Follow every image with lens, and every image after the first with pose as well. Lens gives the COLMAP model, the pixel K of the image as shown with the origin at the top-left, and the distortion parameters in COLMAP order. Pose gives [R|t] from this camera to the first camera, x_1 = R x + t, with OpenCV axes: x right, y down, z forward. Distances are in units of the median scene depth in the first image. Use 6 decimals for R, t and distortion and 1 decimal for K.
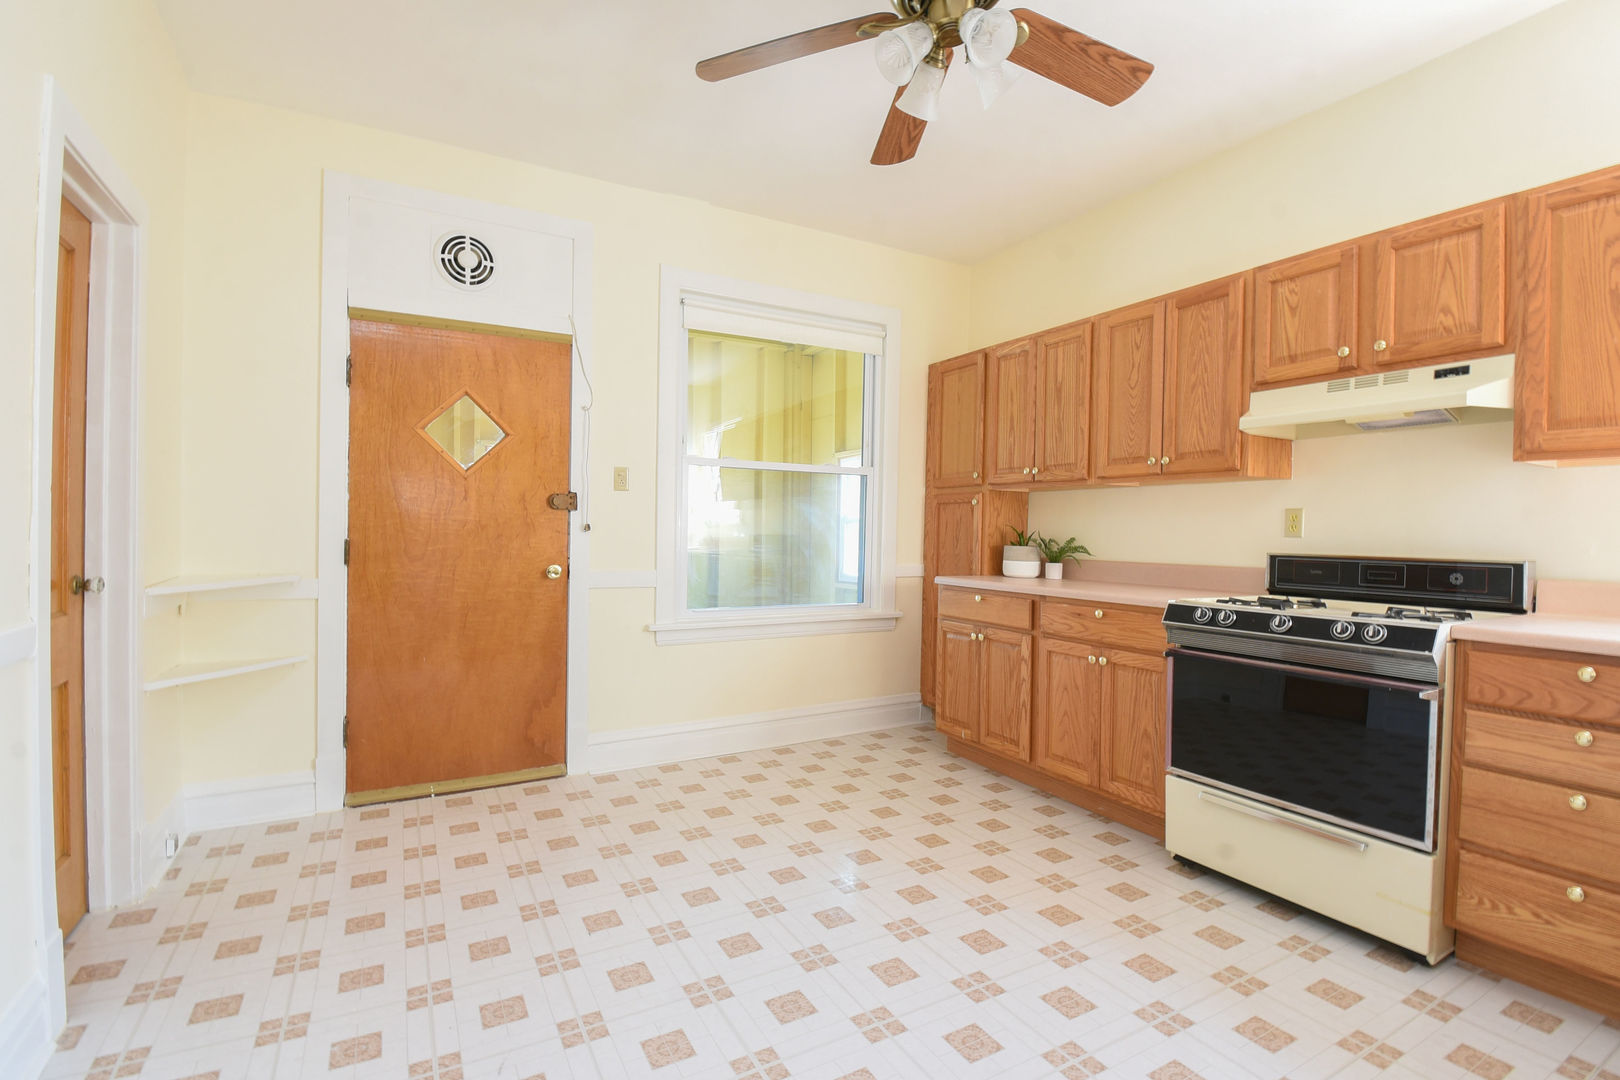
lens RADIAL K [[739.7, 0, 818.6], [0, 739.7, 540.9], [0, 0, 1]] dist [0.004382, 0.000010]
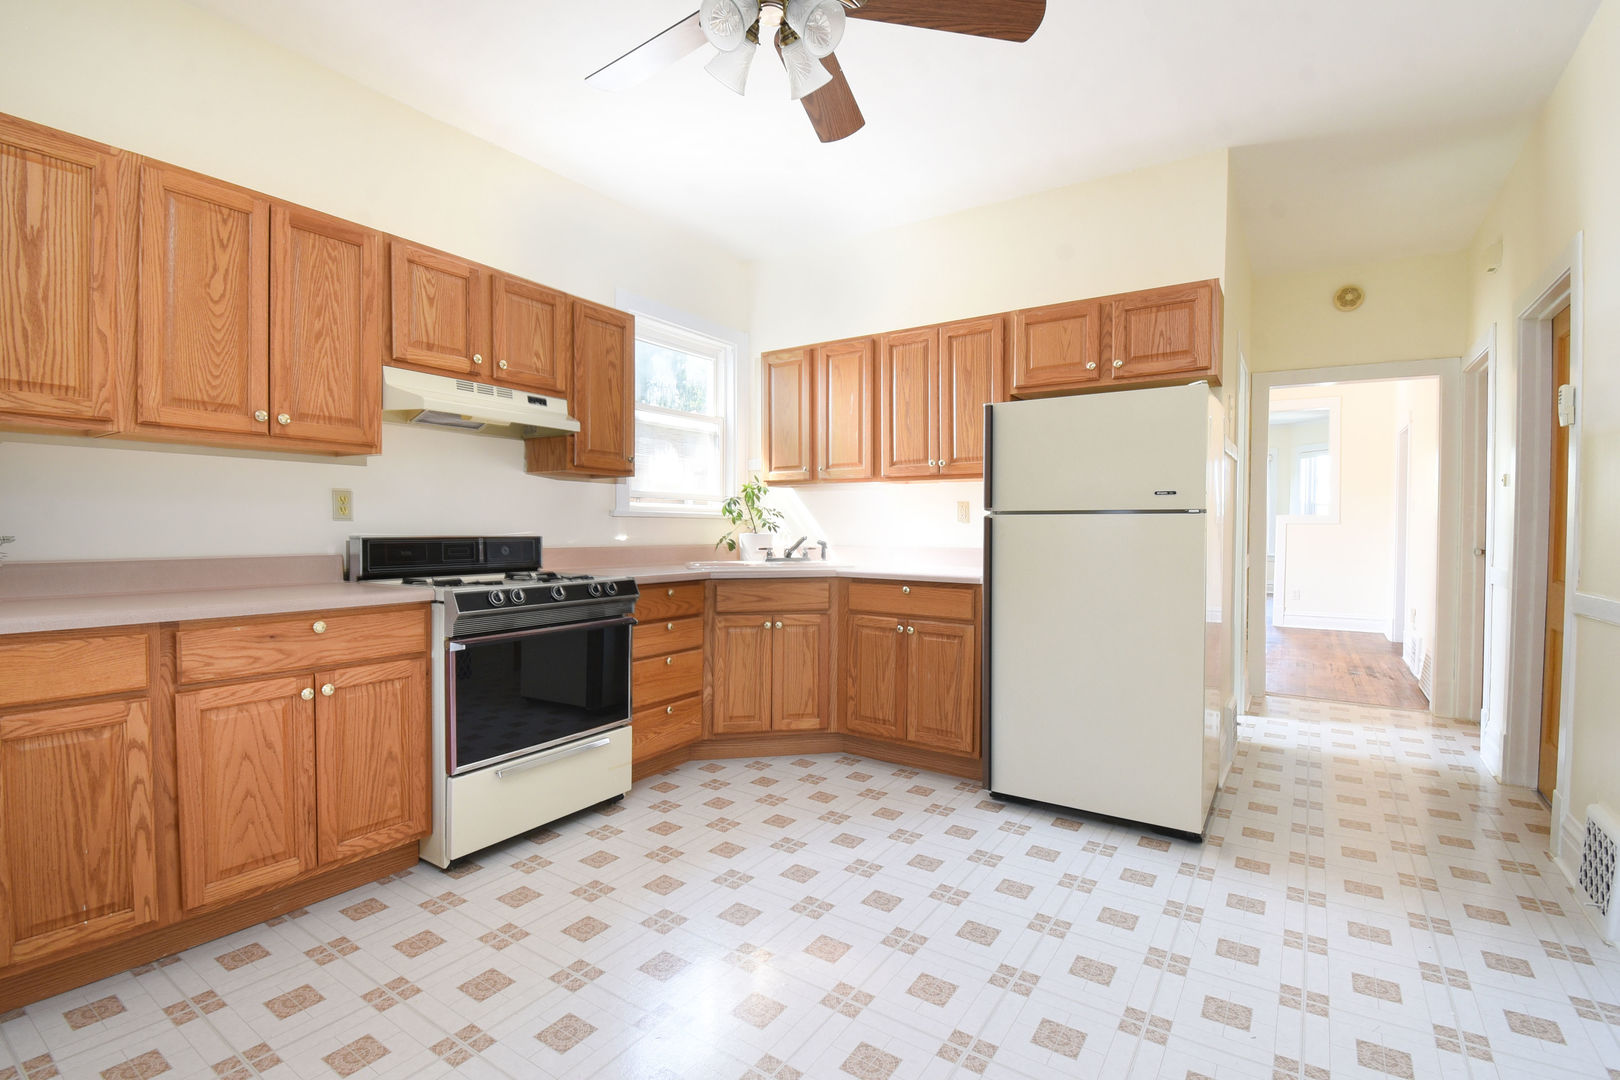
lens RADIAL K [[739.7, 0, 822.2], [0, 739.7, 535.5], [0, 0, 1]] dist [0.004382, 0.000010]
pose [[-0.446715, -0.027001, 0.894269, -0.541761], [-0.003003, 0.999584, 0.028681, -0.014584], [-0.894671, 0.010127, -0.446610, 0.984442]]
